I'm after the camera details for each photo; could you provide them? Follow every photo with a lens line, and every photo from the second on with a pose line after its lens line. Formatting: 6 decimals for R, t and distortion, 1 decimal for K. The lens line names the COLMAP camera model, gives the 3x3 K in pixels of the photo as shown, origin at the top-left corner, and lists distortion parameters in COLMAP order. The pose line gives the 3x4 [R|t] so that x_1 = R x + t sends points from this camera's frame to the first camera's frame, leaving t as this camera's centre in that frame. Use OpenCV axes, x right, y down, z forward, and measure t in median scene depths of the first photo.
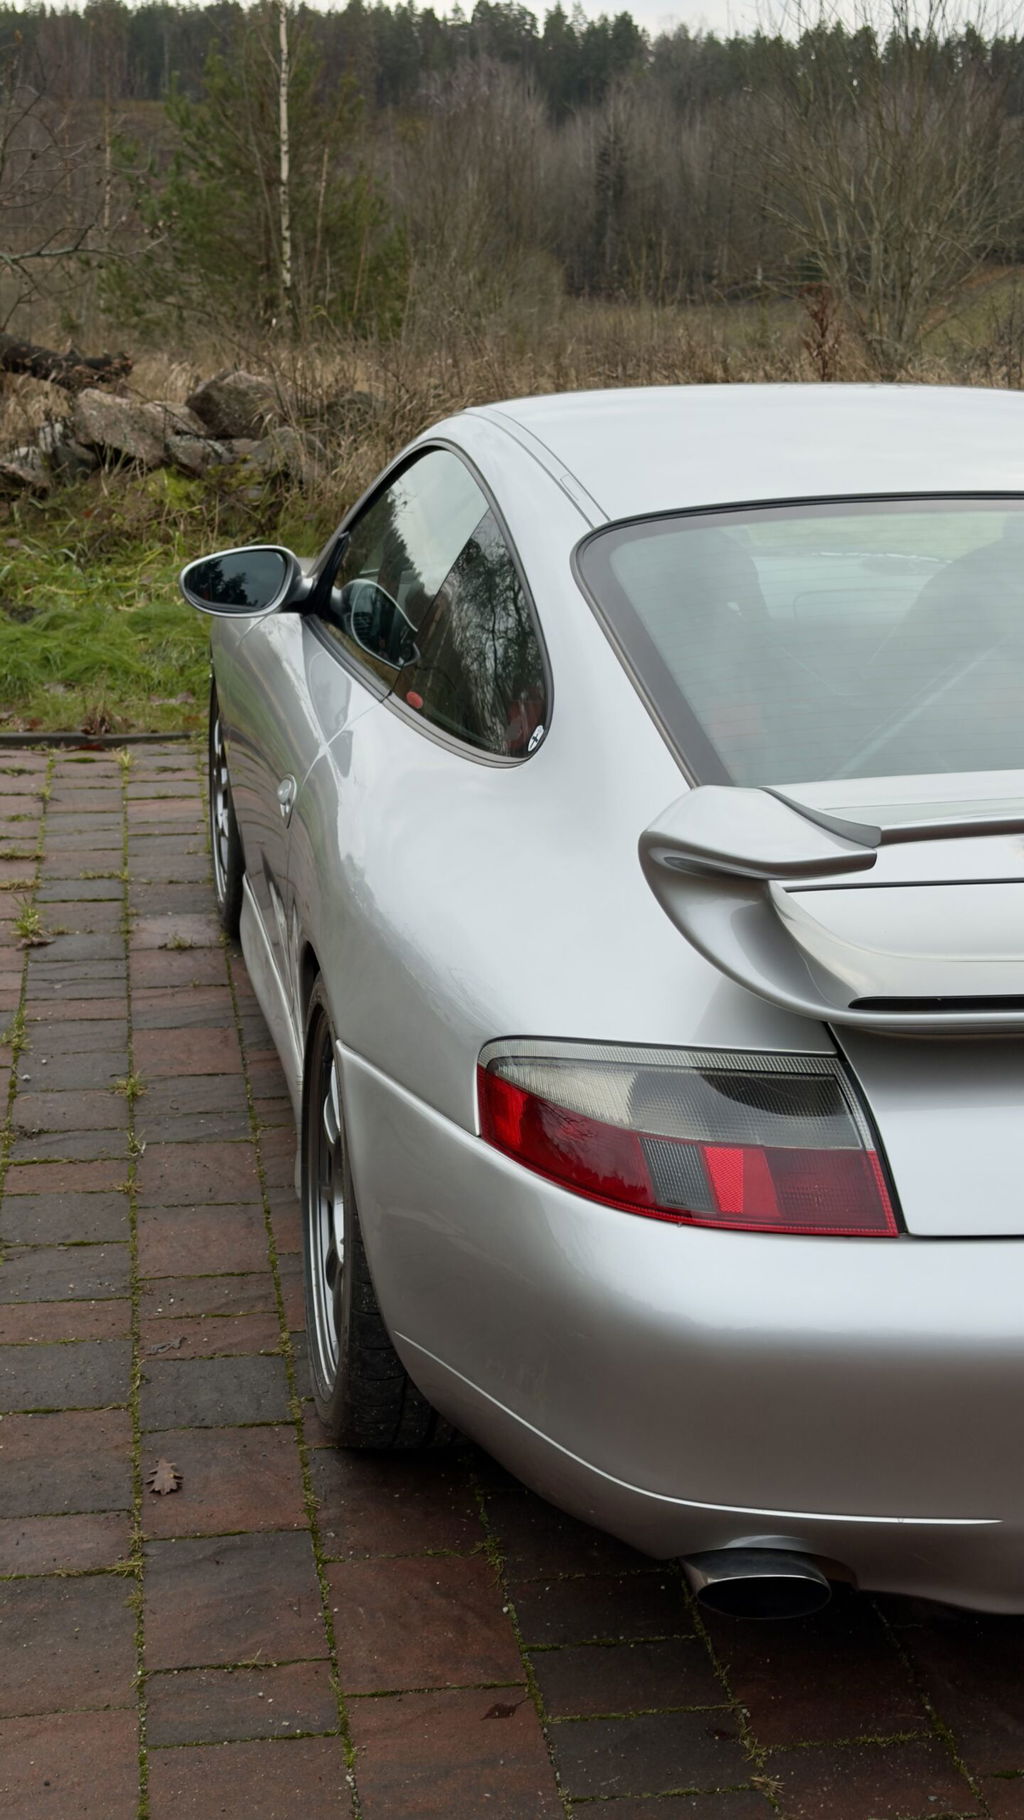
lens RADIAL K [[2559.6, 0, 512.0], [0, 2559.6, 910.0], [0, 0, 1]] dist [0.187224, -0.250235]
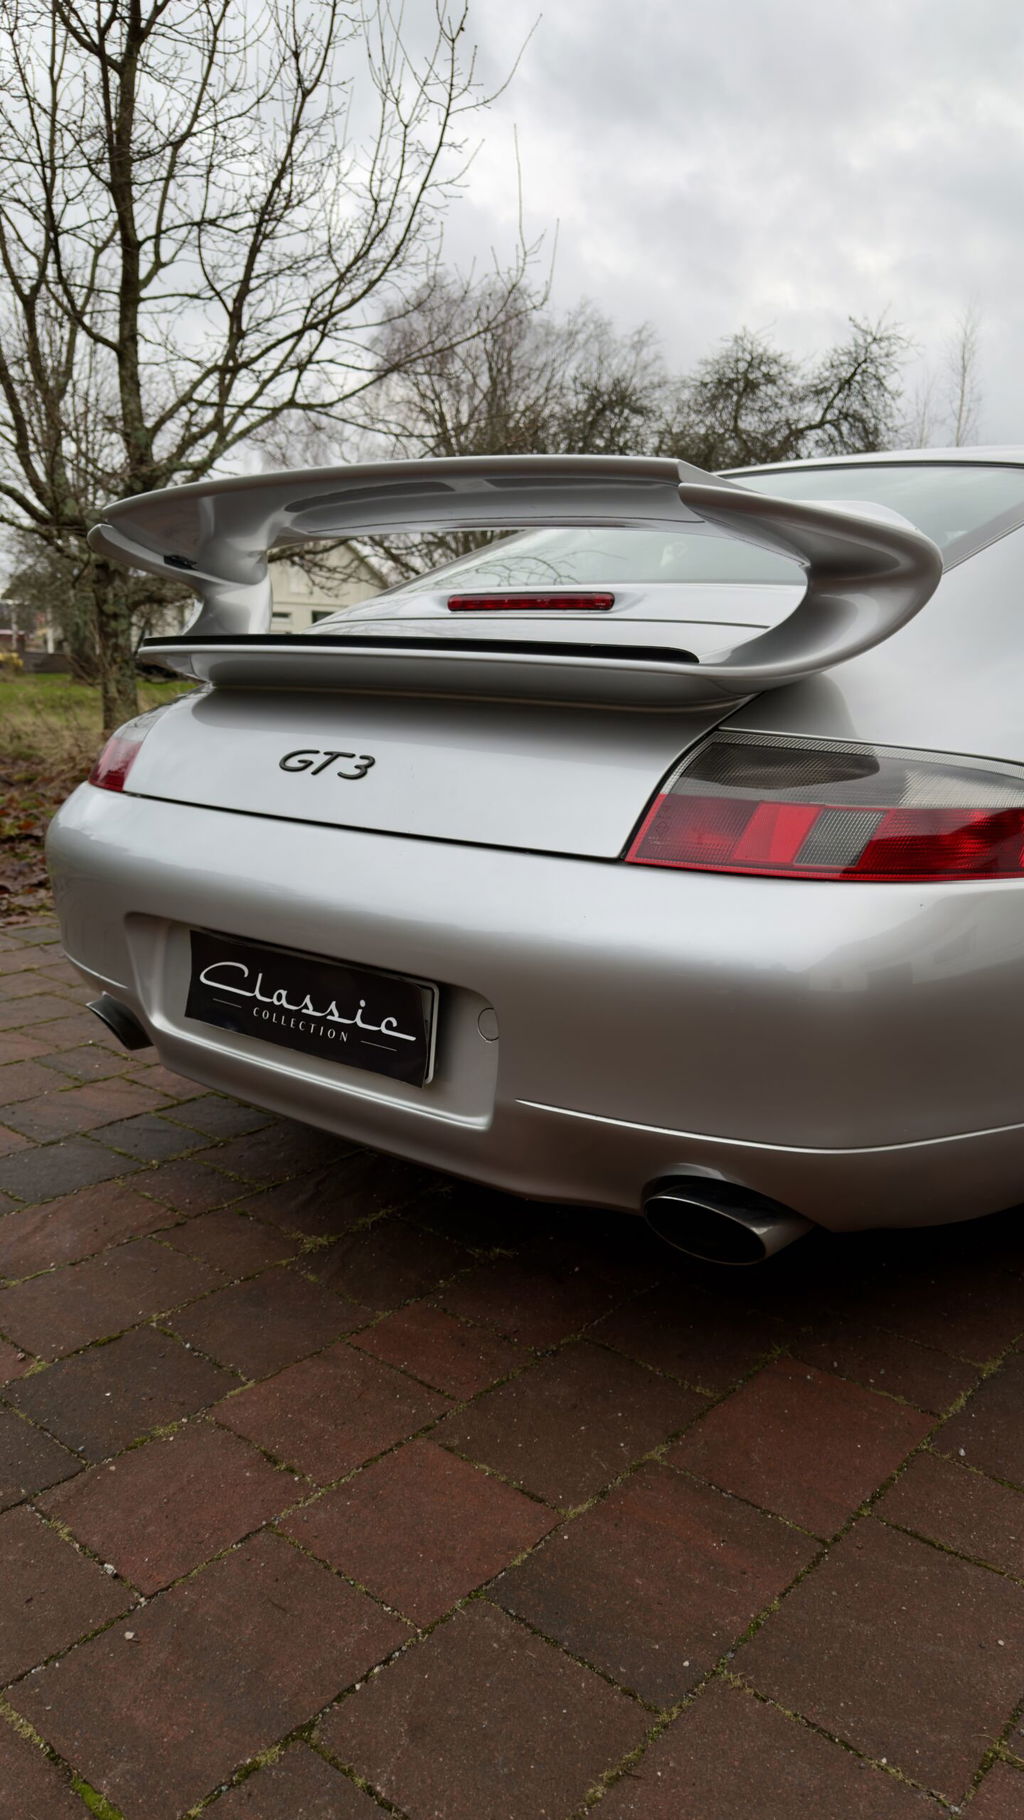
lens RADIAL K [[1299.6, 0, 518.9], [0, 1299.6, 897.6], [0, 0, 1]] dist [0.101741, -0.150485]
pose [[0.649694, 0.144521, -0.746332, 0.141201], [-0.210770, 0.977518, 0.005810, 0.021018], [0.730393, 0.153530, 0.665549, 0.103505]]
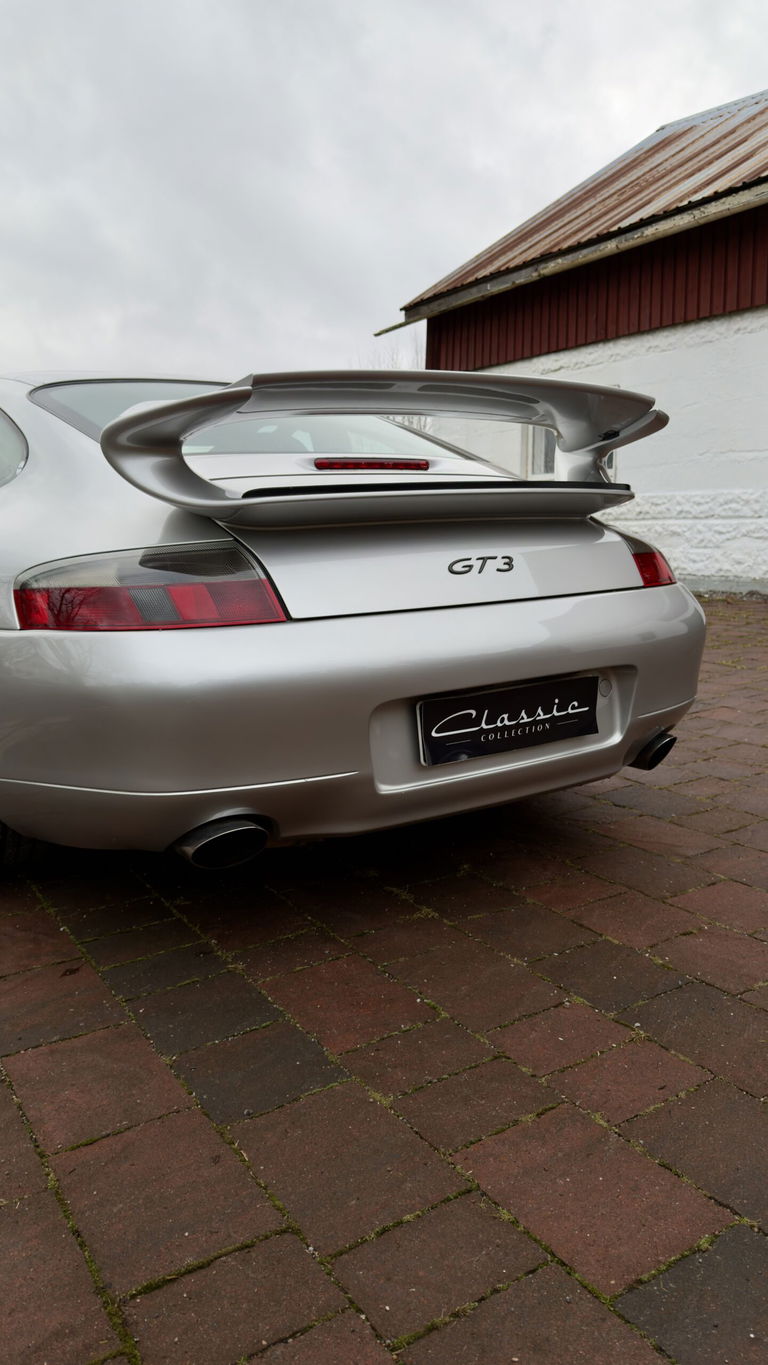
lens RADIAL K [[974.7, 0, 389.2], [0, 974.7, 673.2], [0, 0, 1]] dist [0.101741, -0.150485]
pose [[0.915398, -0.097878, 0.390470, -0.008322], [0.140913, 0.986532, -0.083057, 0.035966], [-0.377082, 0.131053, 0.916861, 0.055895]]
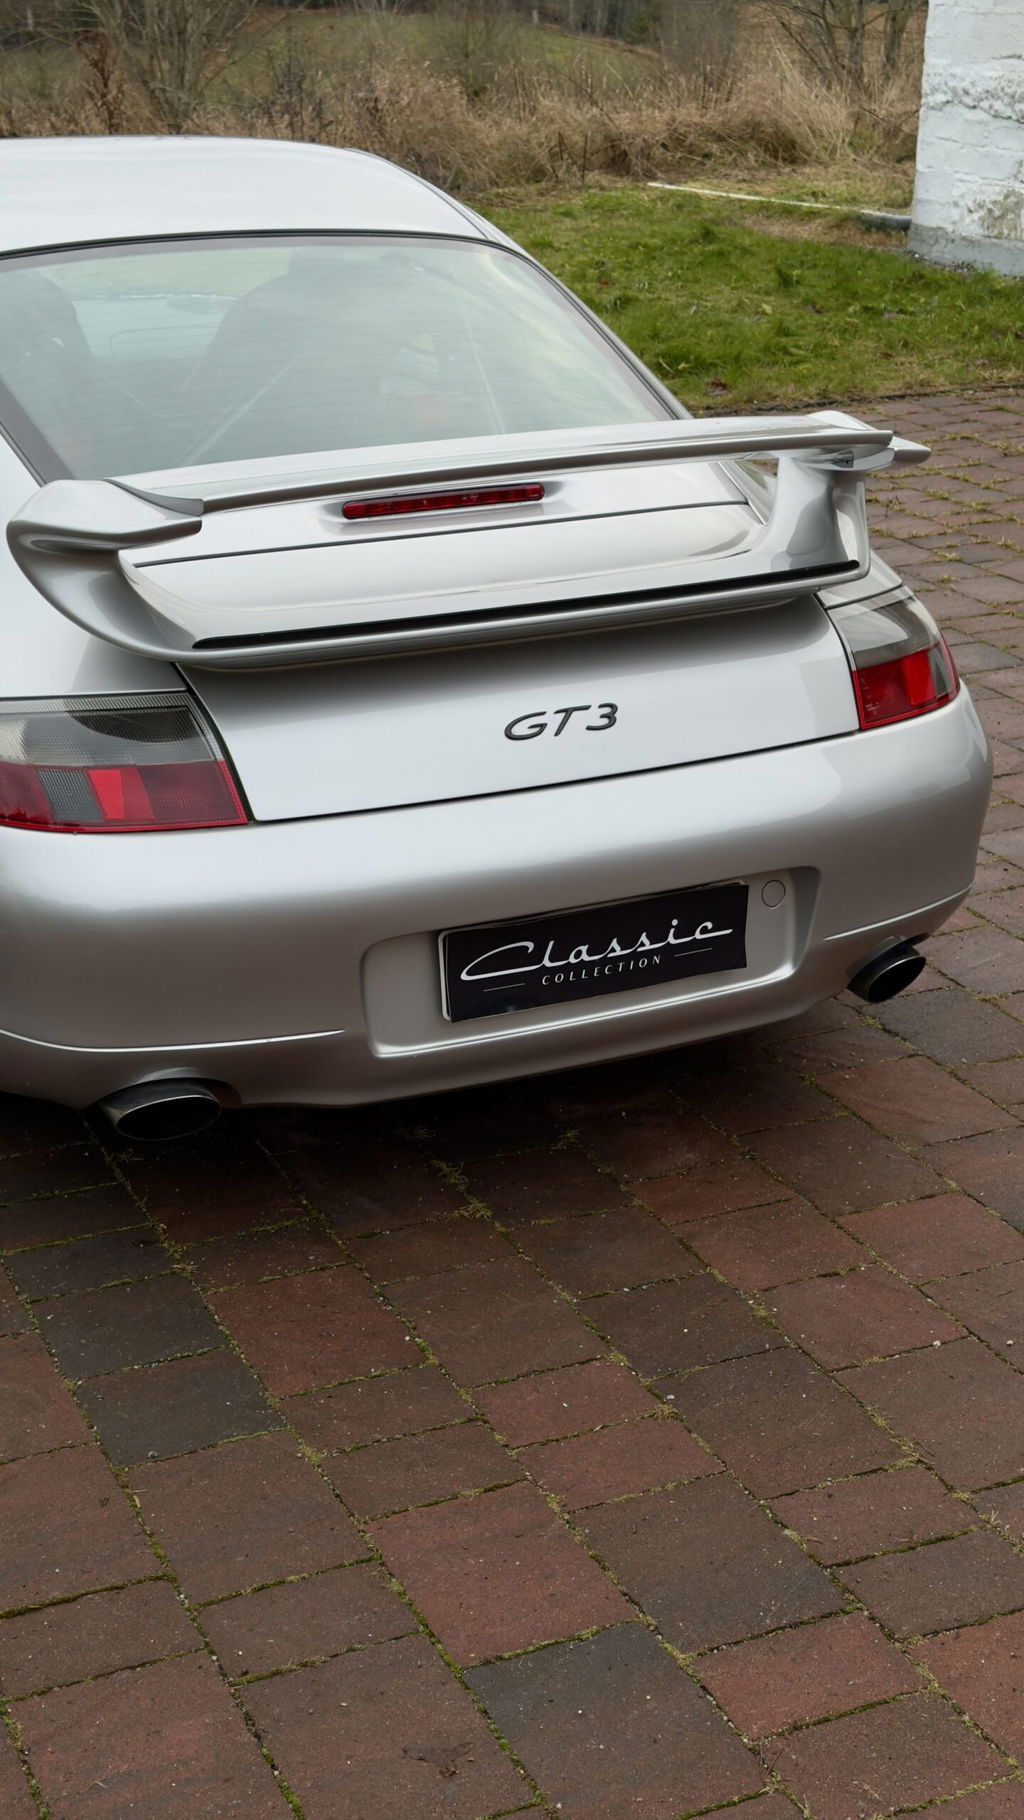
lens RADIAL K [[2559.6, 0, 512.0], [0, 2559.6, 910.0], [0, 0, 1]] dist [0.187224, -0.250235]
pose [[0.964738, -0.106419, 0.240739, -0.005648], [0.084591, 0.991457, 0.099284, 0.008396], [-0.249248, -0.075419, 0.965498, -0.042835]]
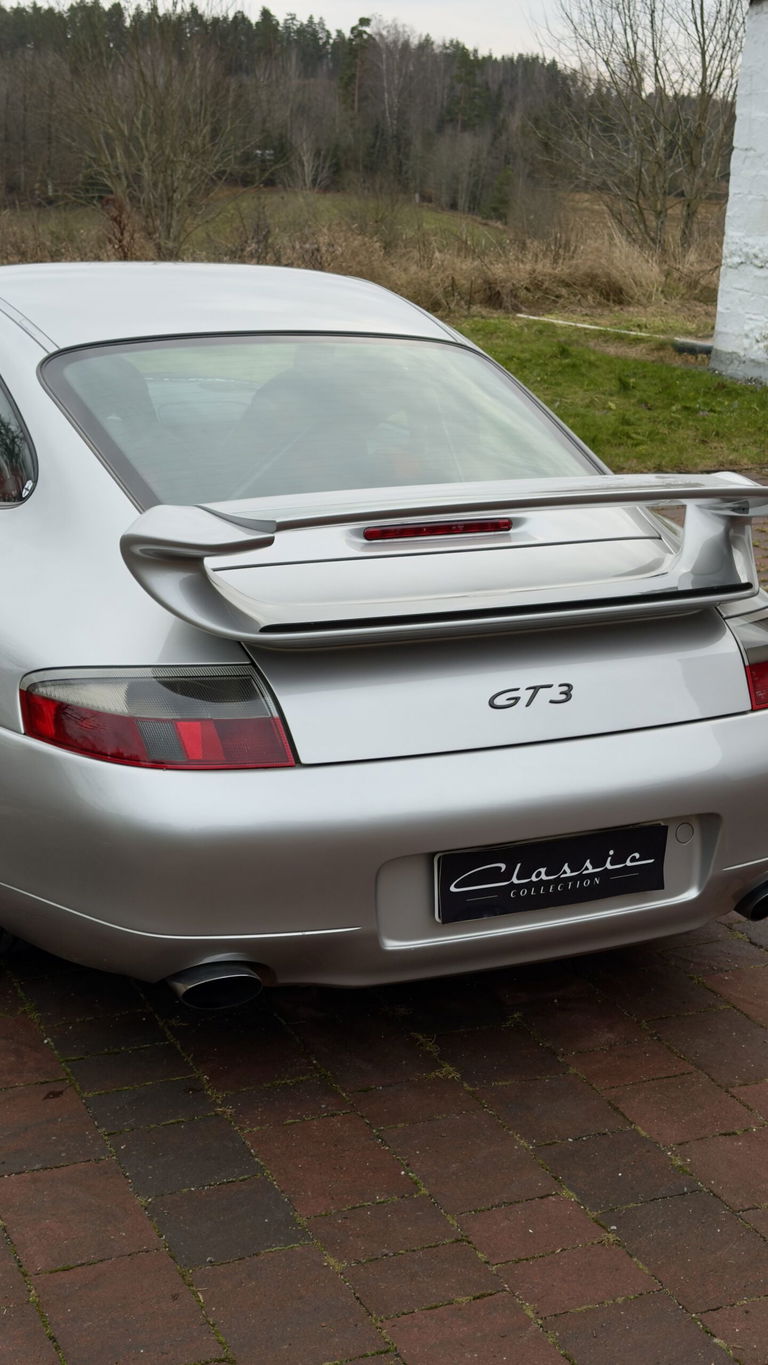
lens RADIAL K [[1919.7, 0, 384.0], [0, 1919.7, 682.5], [0, 0, 1]] dist [0.187224, -0.250235]
pose [[0.966848, -0.056004, 0.249134, -0.016384], [0.054070, 0.998430, 0.014605, 0.008962], [-0.249561, -0.000650, 0.968359, -0.036470]]
